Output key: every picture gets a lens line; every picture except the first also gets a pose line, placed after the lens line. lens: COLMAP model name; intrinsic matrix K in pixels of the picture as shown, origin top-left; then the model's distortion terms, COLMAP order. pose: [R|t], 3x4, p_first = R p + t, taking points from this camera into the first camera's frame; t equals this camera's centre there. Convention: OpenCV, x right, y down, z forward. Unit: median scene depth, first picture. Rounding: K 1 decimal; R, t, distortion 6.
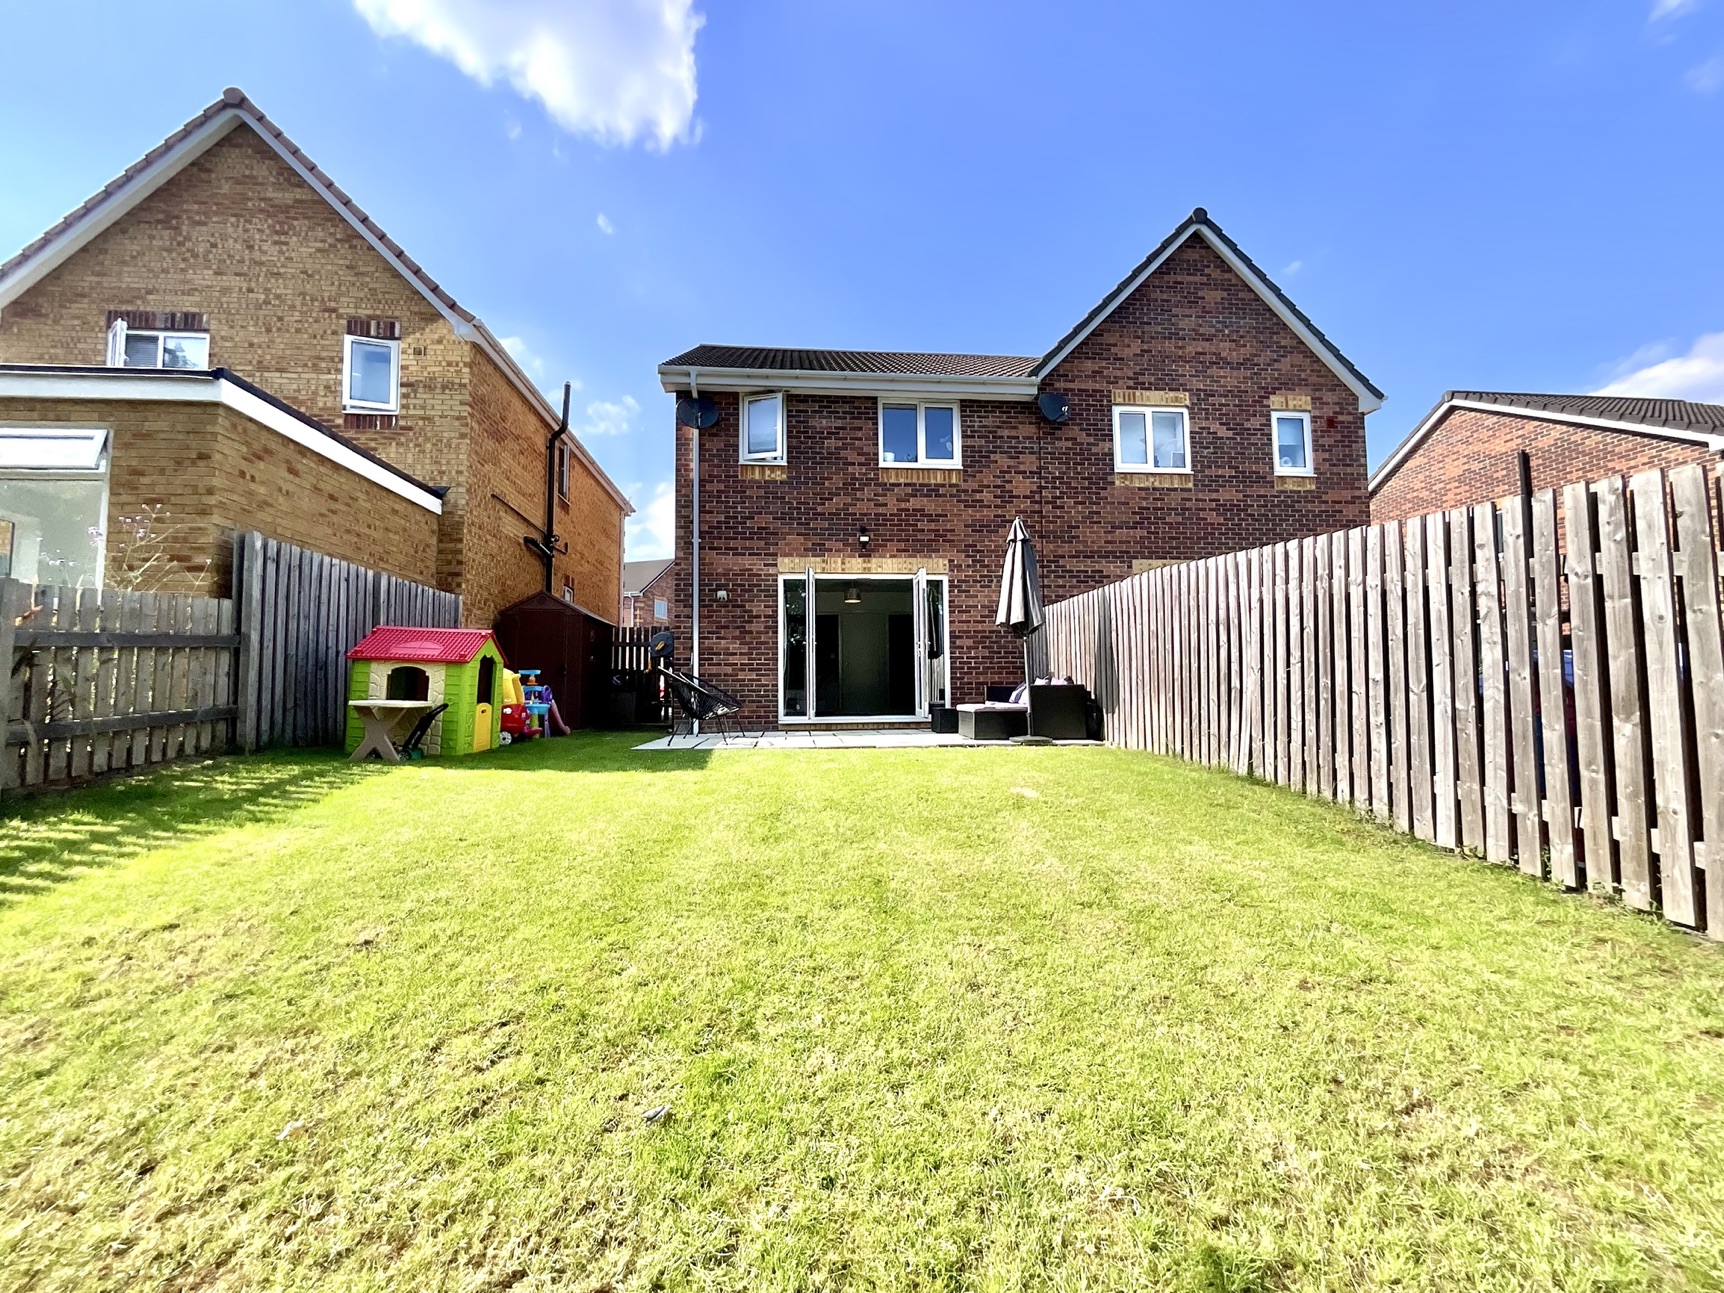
lens RADIAL K [[698.8, 0, 852.8], [0, 698.8, 654.3], [0, 0, 1]] dist [-0.004707, 0.000734]
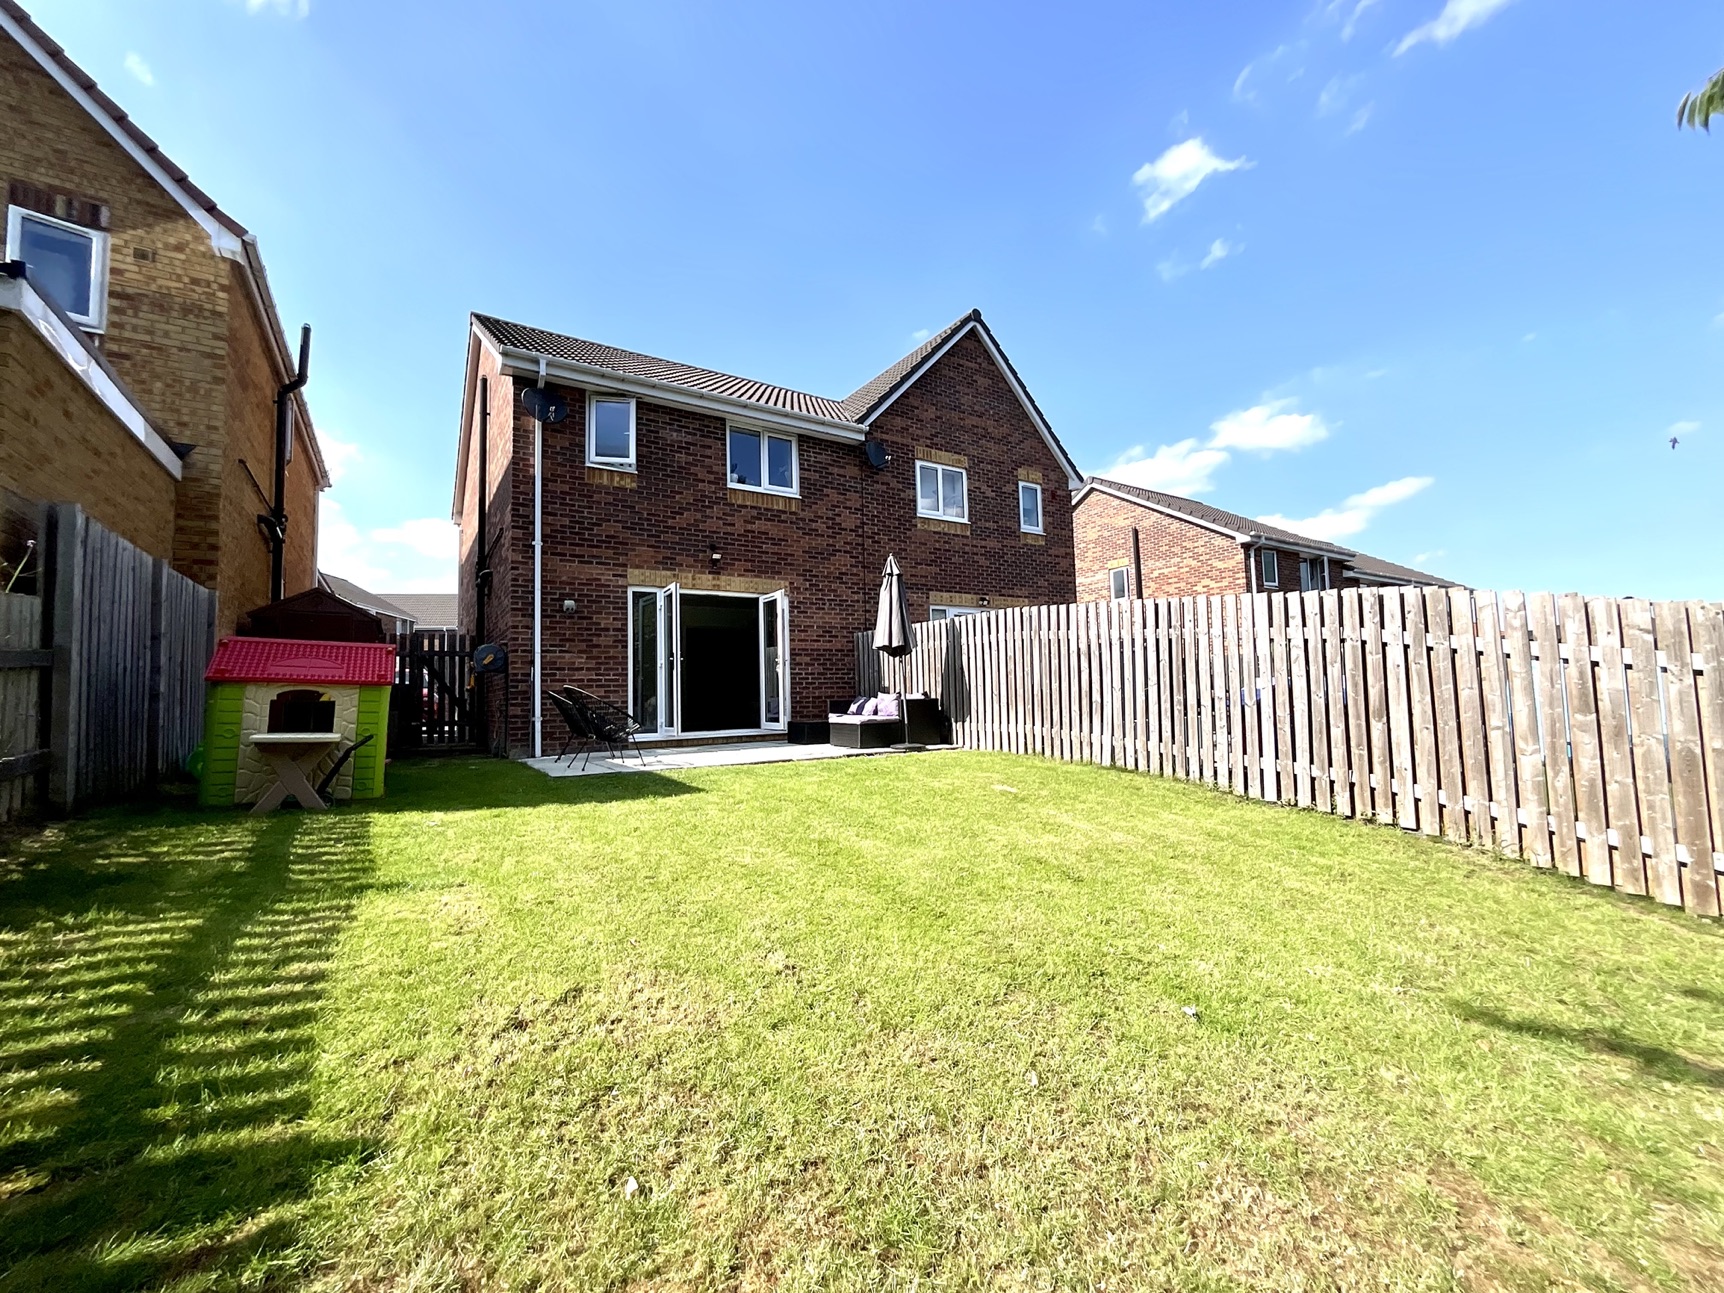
lens RADIAL K [[698.8, 0, 859.2], [0, 698.8, 659.0], [0, 0, 1]] dist [-0.004707, 0.000734]
pose [[0.885453, 0.012550, 0.464559, -0.279629], [-0.010897, 0.999921, -0.006244, -0.012390], [-0.464601, 0.000466, 0.885520, 0.002515]]
